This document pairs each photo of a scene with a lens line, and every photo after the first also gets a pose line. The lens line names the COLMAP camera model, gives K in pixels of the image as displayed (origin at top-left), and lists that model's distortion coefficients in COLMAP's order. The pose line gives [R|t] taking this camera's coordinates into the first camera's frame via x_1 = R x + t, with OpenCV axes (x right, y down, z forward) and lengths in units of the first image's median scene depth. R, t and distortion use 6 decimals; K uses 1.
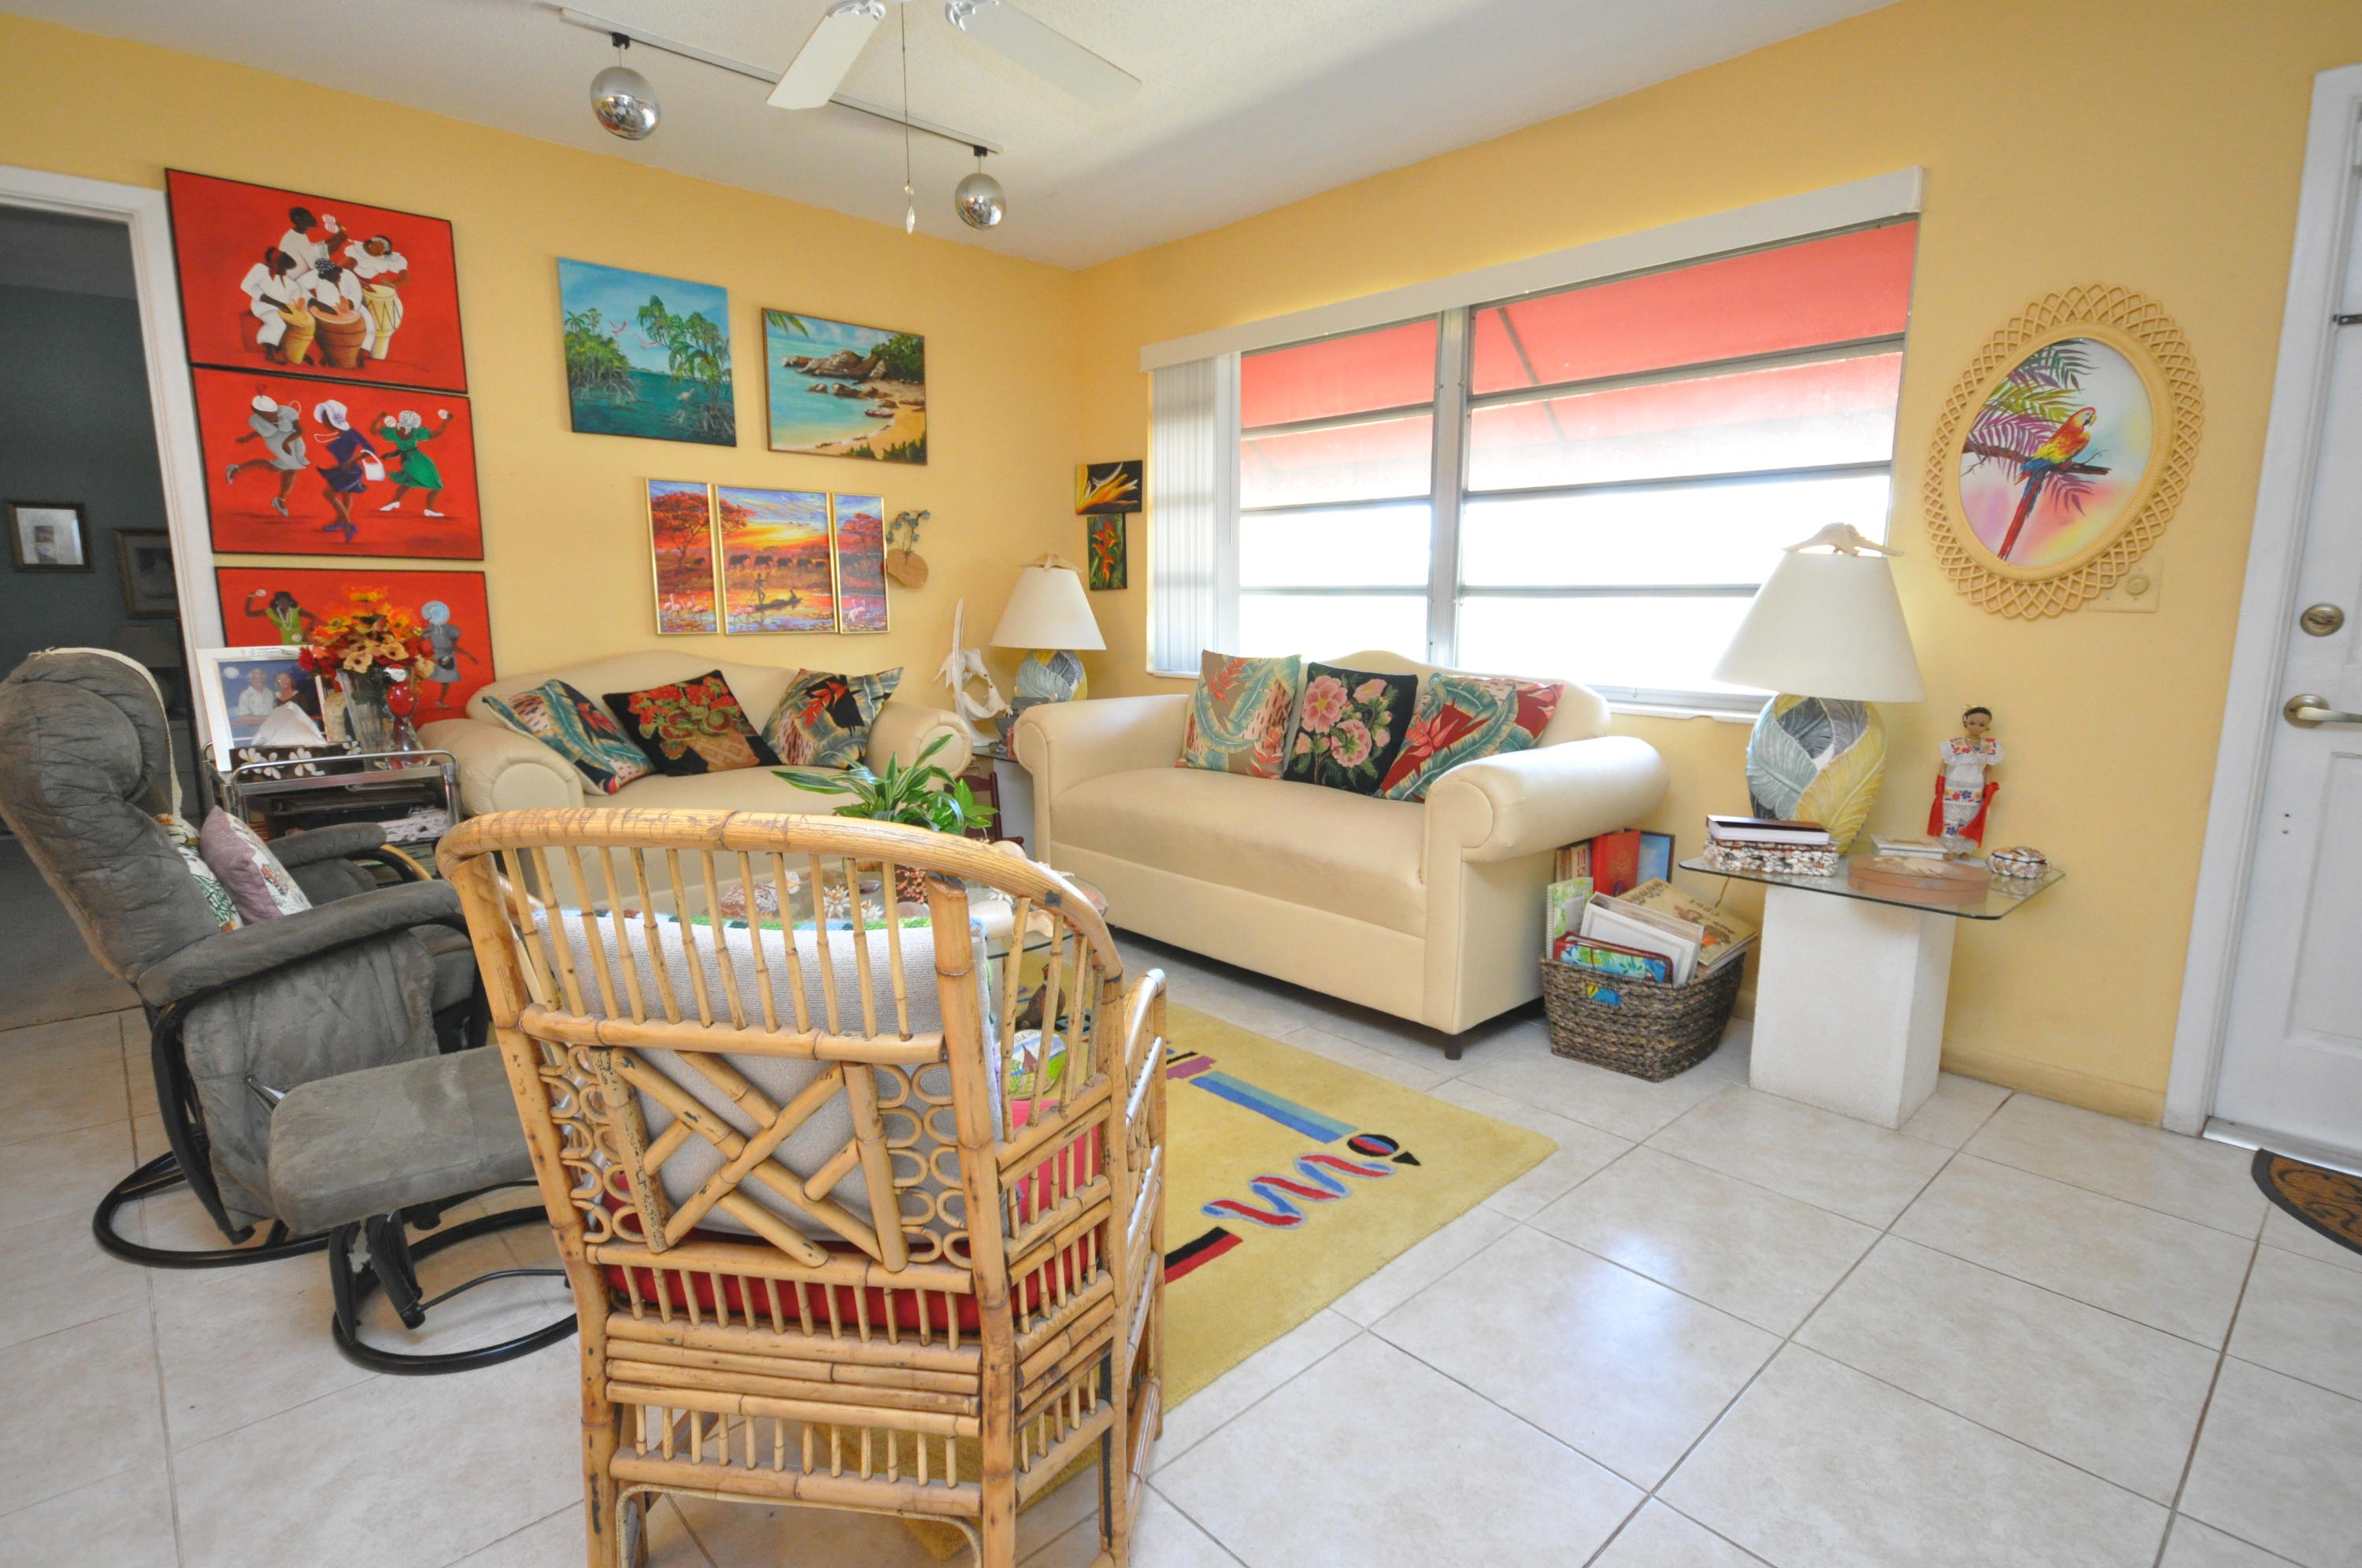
lens RADIAL K [[1179.3, 0, 1174.0], [0, 1179.3, 787.9], [0, 0, 1]] dist [0.016828, -0.000077]
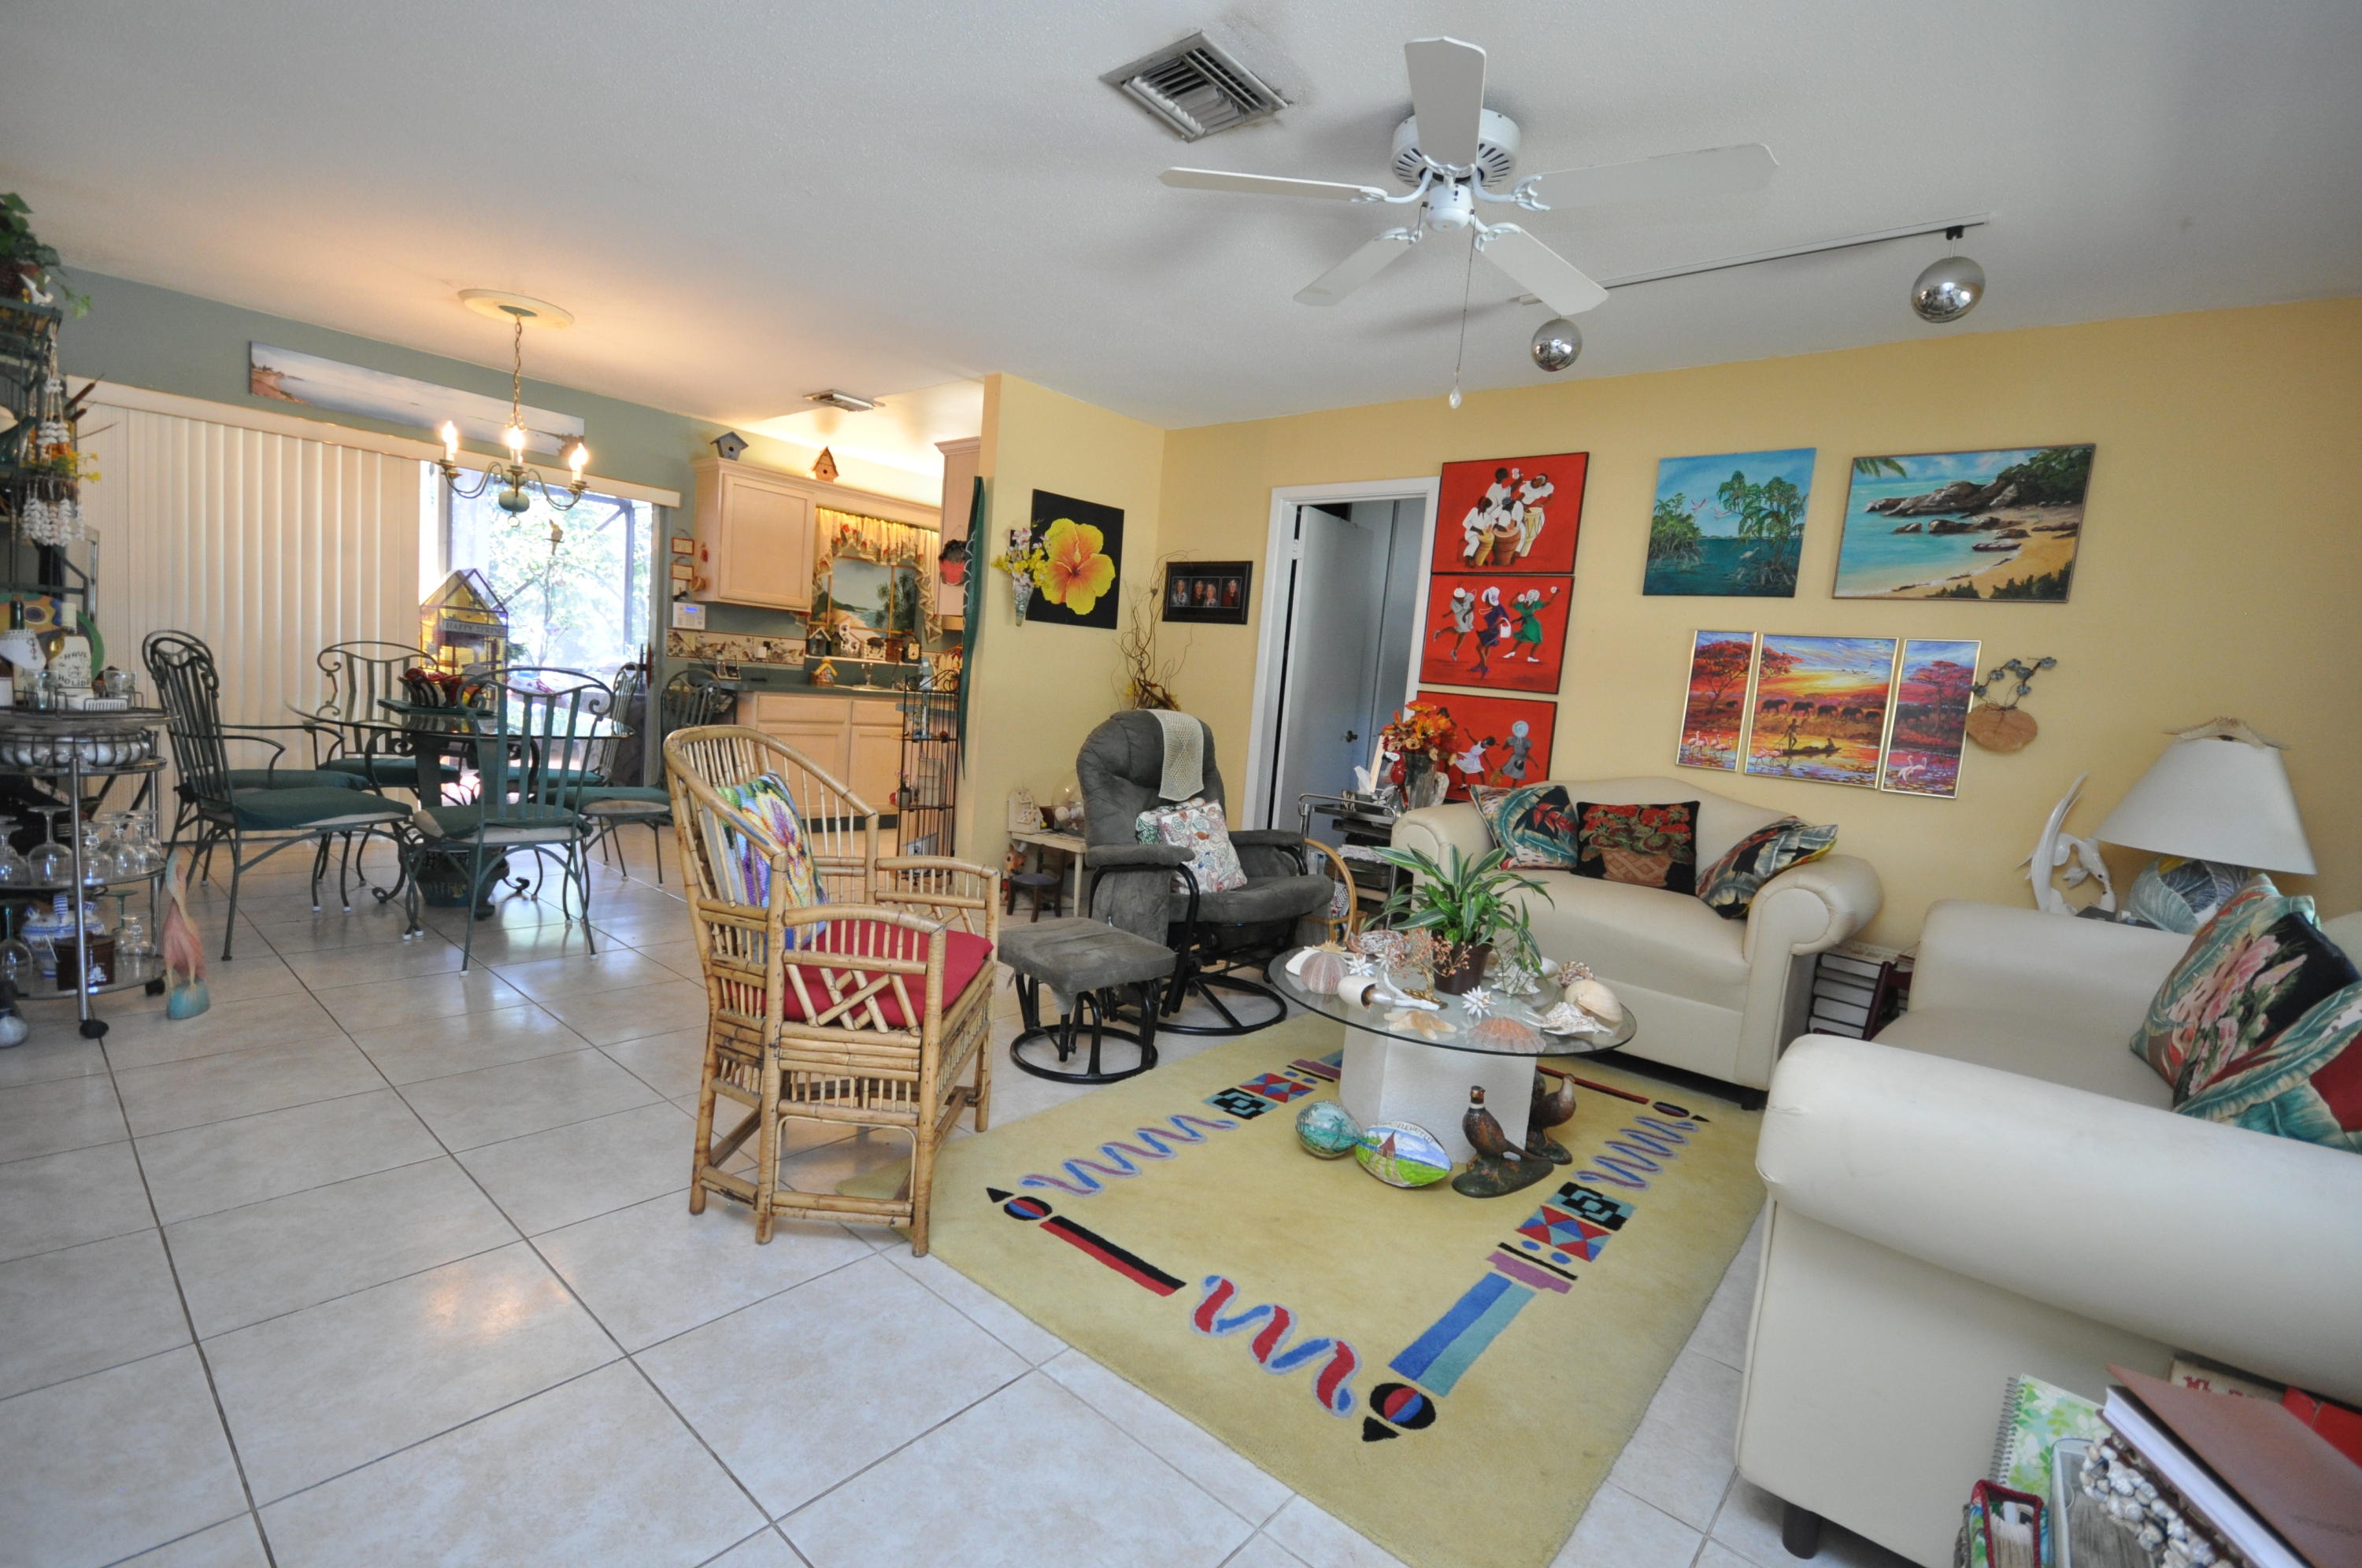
lens RADIAL K [[1032.6, 0, 1174.3], [0, 1032.6, 781.2], [0, 0, 1]] dist [0.010285, -0.000392]
pose [[0.118686, 0.104996, -0.987365, 0.476164], [-0.246355, 0.966415, 0.073155, -0.067793], [0.961885, 0.234559, 0.140566, 0.397878]]
